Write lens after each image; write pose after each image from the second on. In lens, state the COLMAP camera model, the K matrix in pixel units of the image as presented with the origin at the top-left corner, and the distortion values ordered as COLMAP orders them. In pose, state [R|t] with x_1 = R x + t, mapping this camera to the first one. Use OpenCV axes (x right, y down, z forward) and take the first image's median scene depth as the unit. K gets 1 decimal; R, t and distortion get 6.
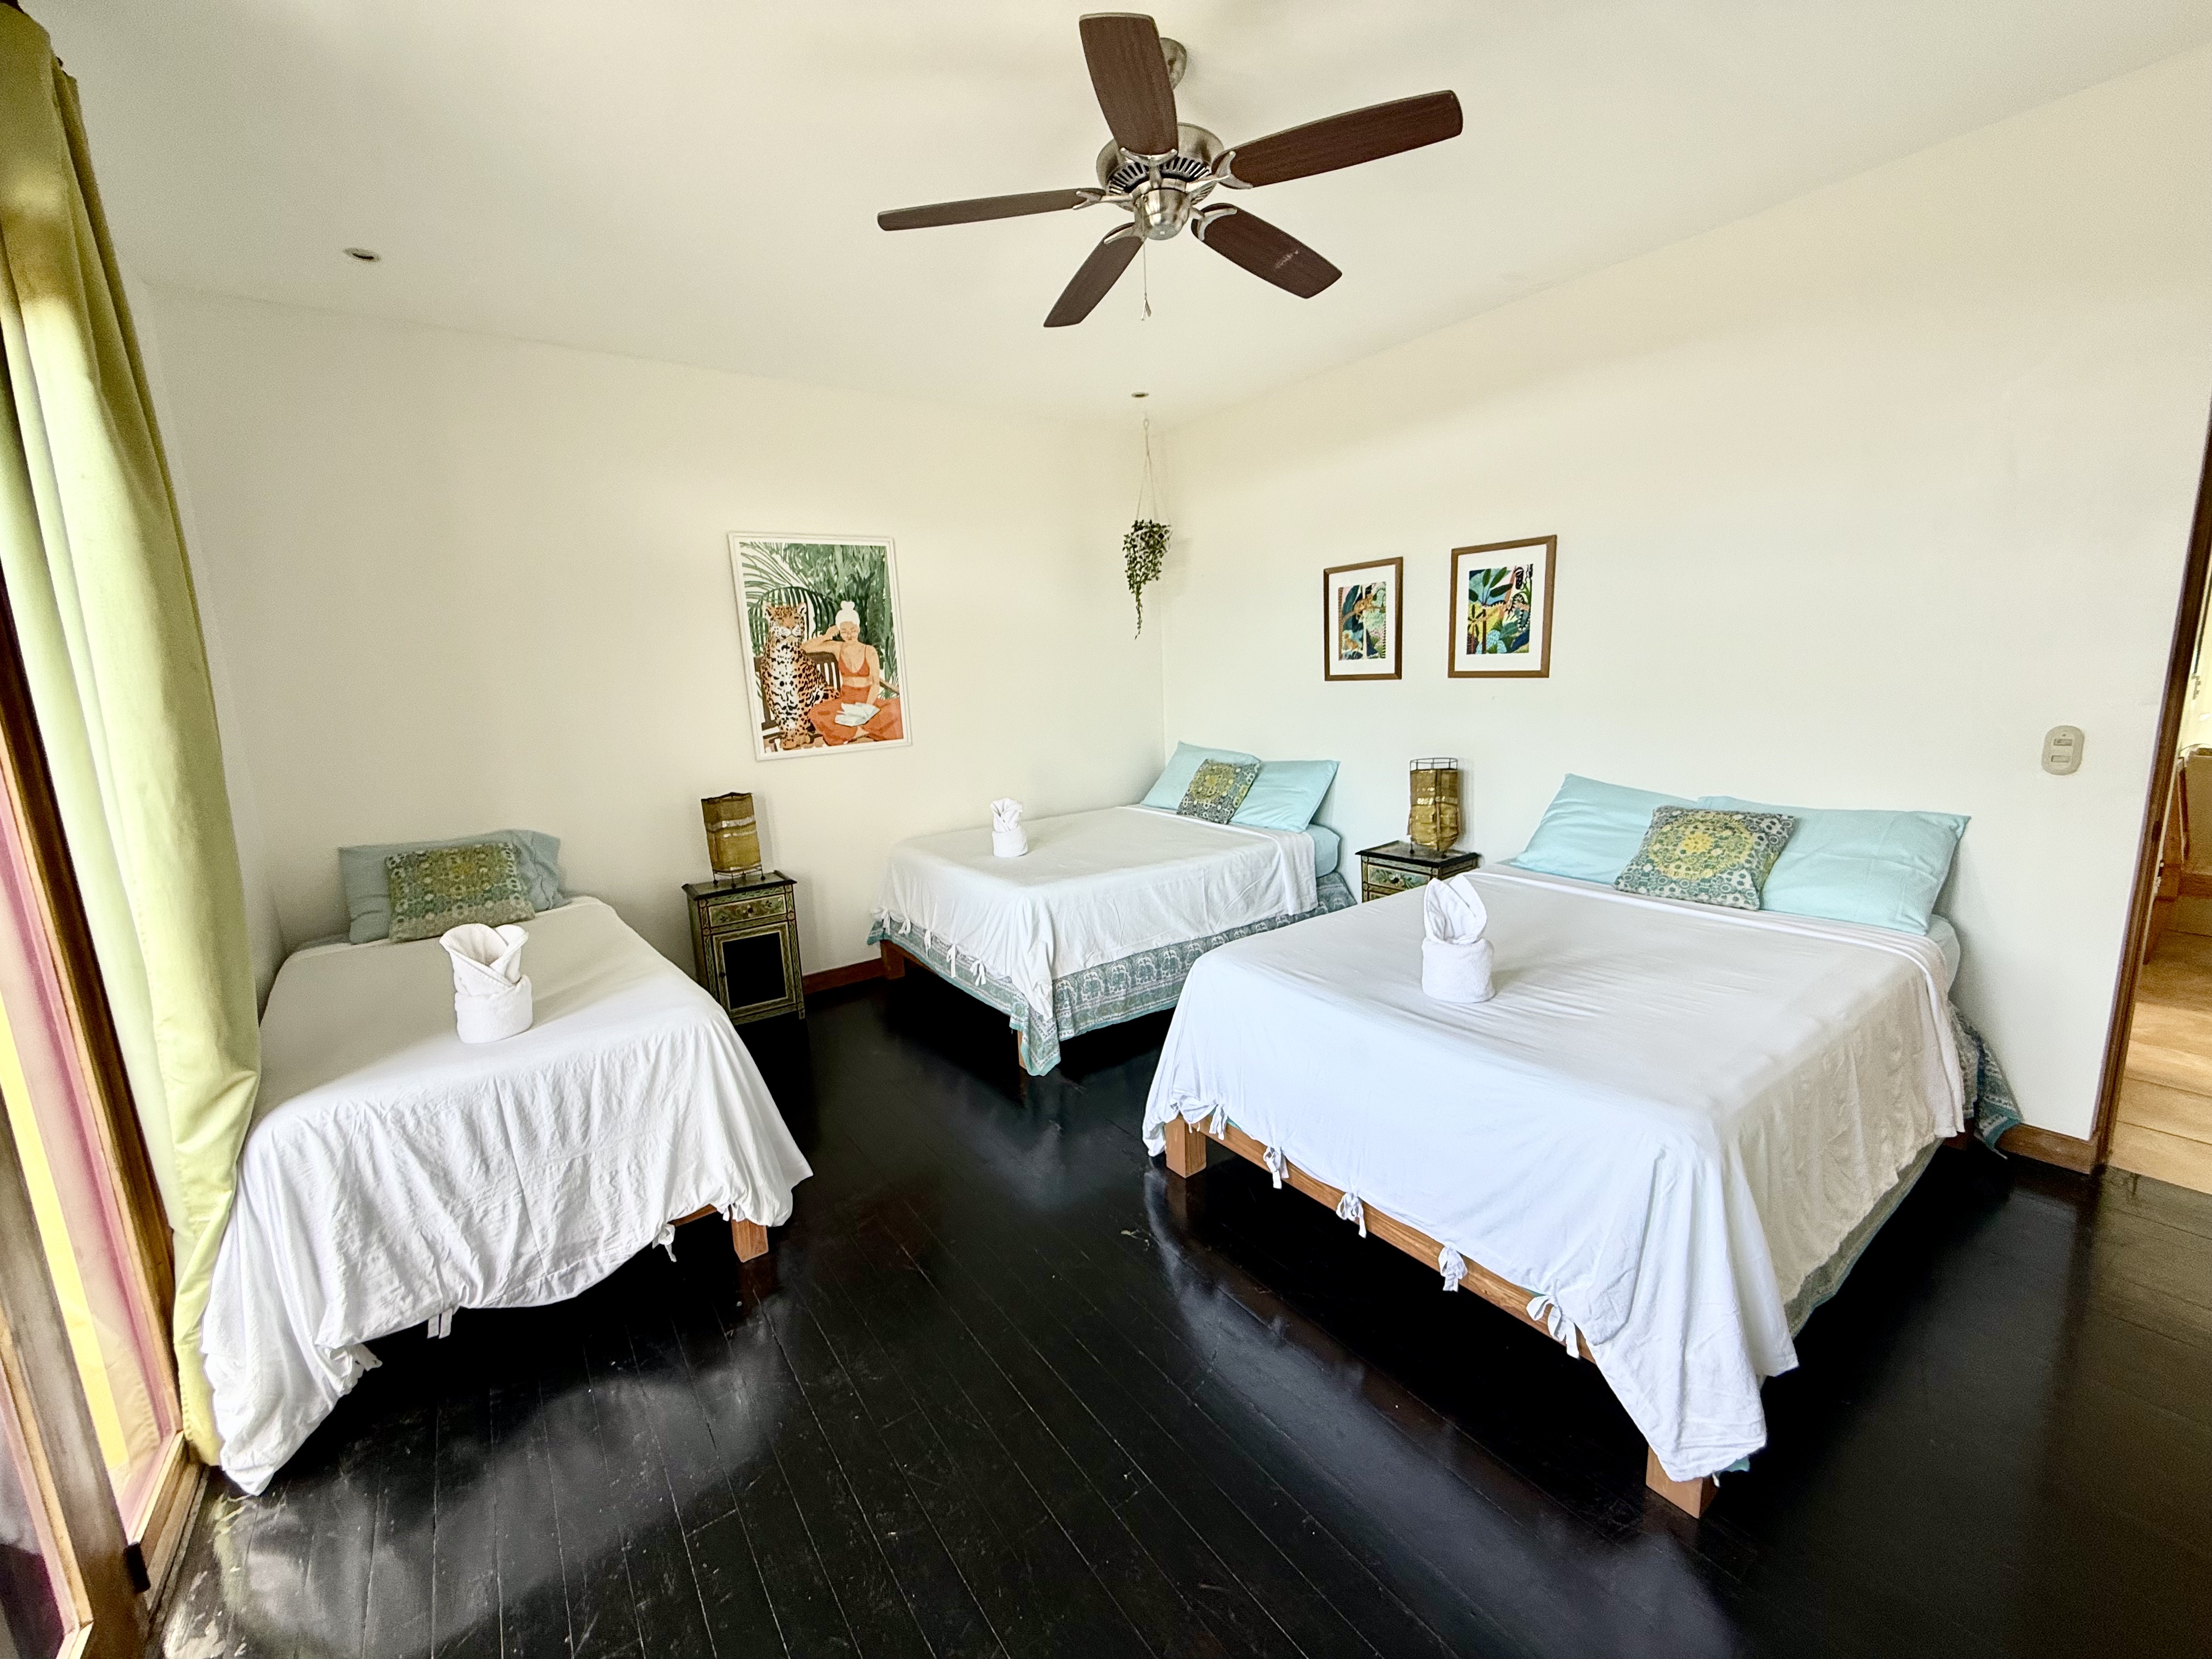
lens RADIAL K [[887.1, 0, 1100.6], [0, 887.1, 828.6], [0, 0, 1]] dist [0.002379, 0.000082]
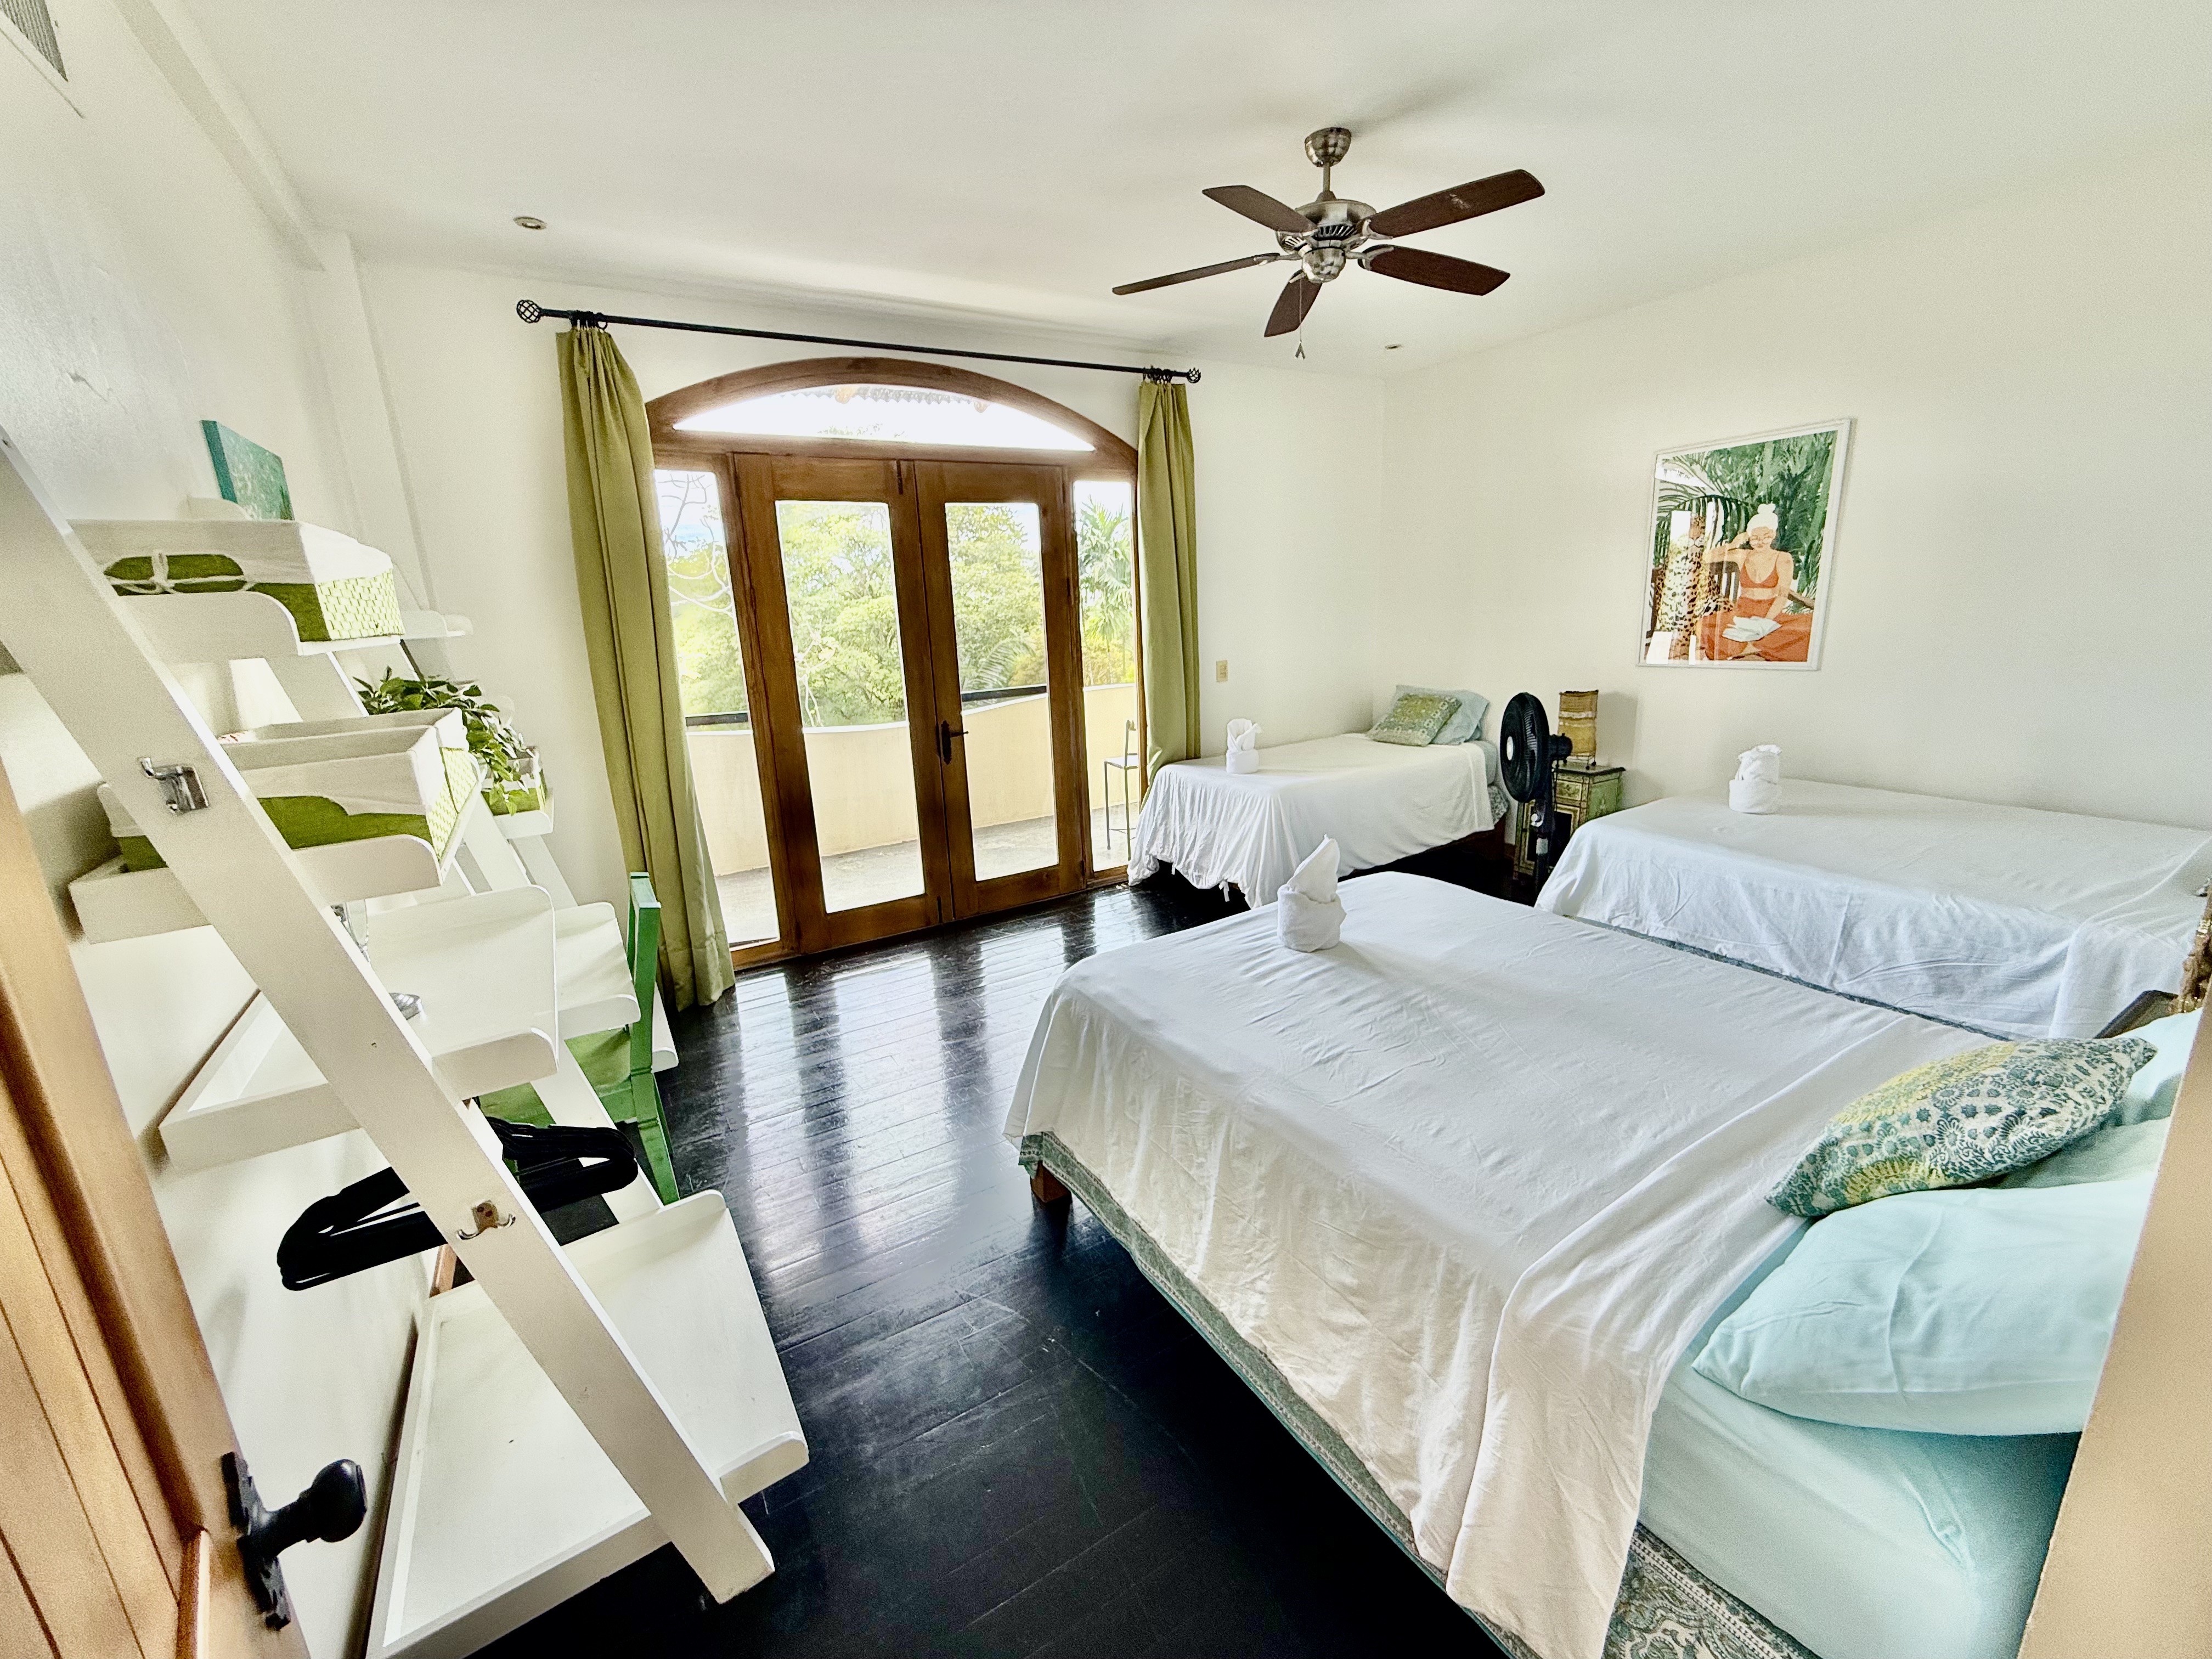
lens RADIAL K [[887.1, 0, 1100.6], [0, 887.1, 828.6], [0, 0, 1]] dist [0.002379, 0.000082]
pose [[-0.080285, 0.291810, -0.953101, 0.755508], [-0.132719, 0.944544, 0.300370, -0.125730], [0.987897, 0.150610, -0.037104, 0.411242]]
